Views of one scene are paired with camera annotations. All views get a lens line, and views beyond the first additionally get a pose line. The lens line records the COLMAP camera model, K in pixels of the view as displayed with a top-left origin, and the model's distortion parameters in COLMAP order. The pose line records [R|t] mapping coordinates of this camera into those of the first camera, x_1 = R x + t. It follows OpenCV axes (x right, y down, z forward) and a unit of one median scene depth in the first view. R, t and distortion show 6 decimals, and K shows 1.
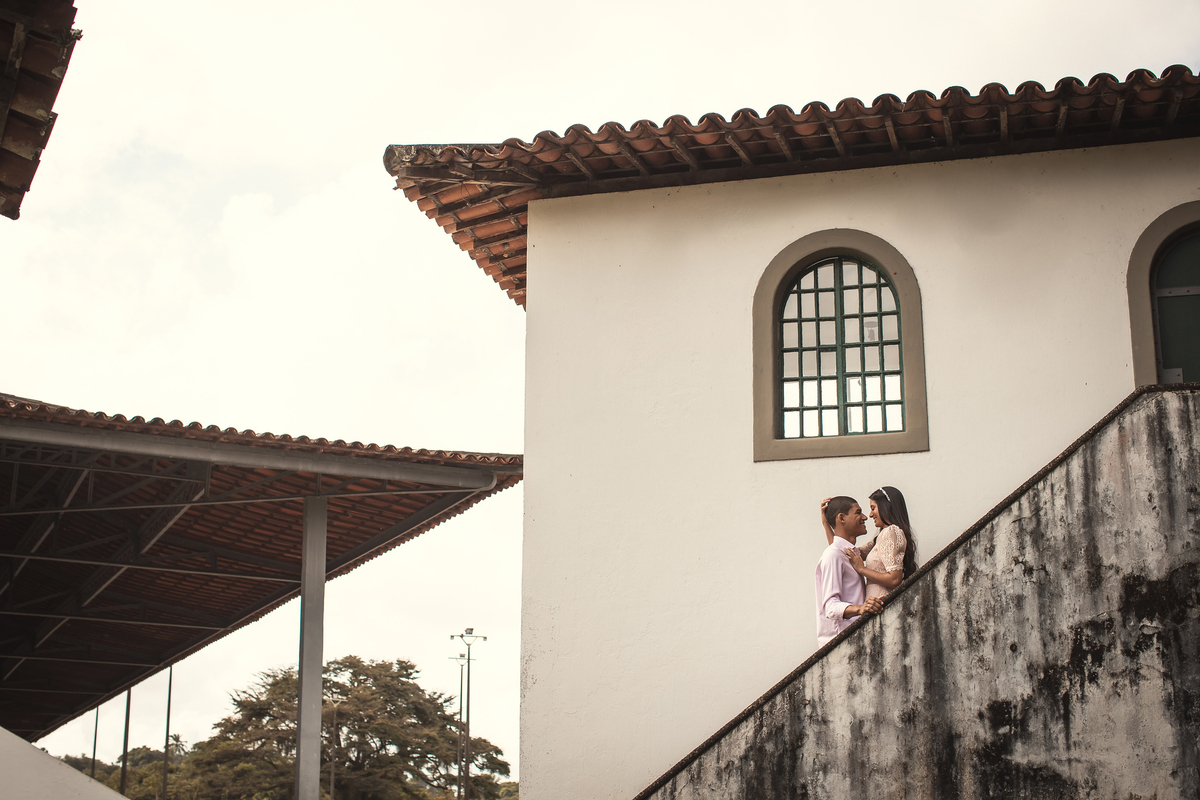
lens RADIAL K [[1706.2, 0, 605.1], [0, 1706.2, 407.9], [0, 0, 1]] dist [-0.161834, 0.000000]
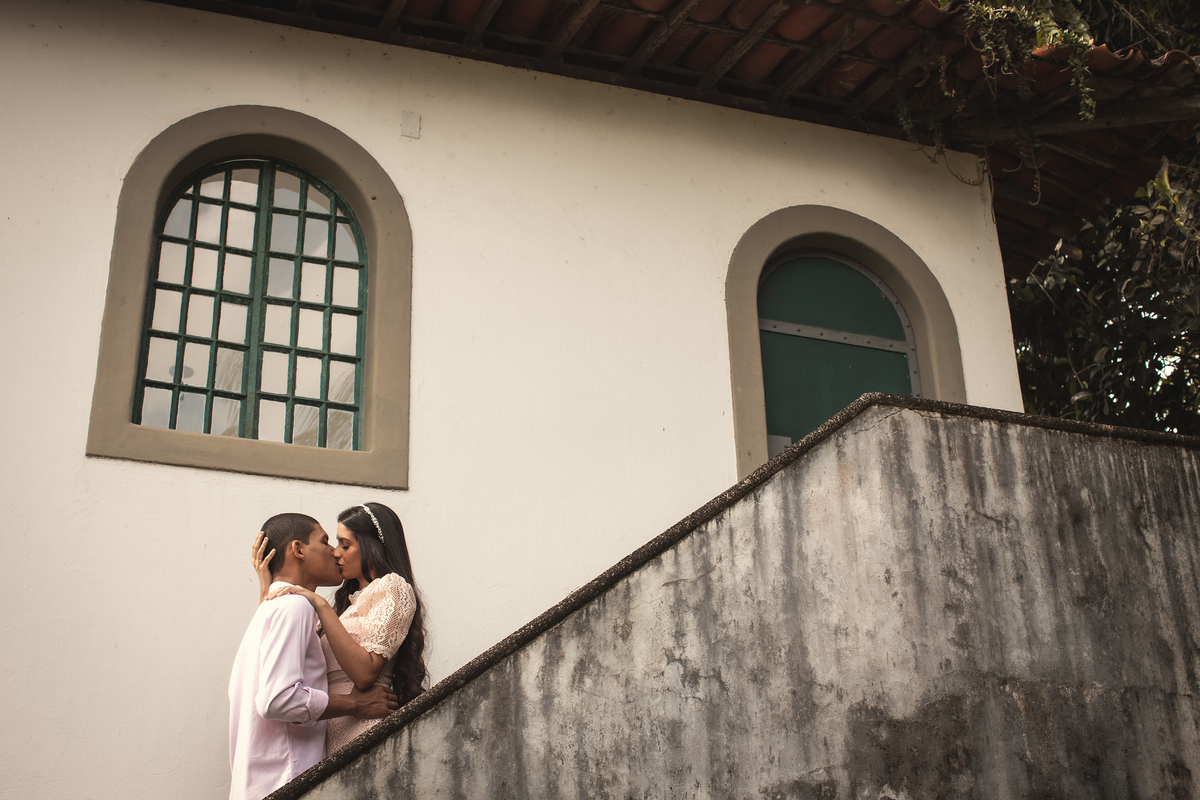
lens RADIAL K [[1706.2, 0, 595.7], [0, 1706.2, 388.4], [0, 0, 1]] dist [-0.161834, 0.000000]
pose [[0.821945, 0.229597, 0.521240, -0.068750], [-0.113684, 0.962871, -0.244859, 0.141791], [-0.558105, 0.142004, 0.817529, 0.568037]]
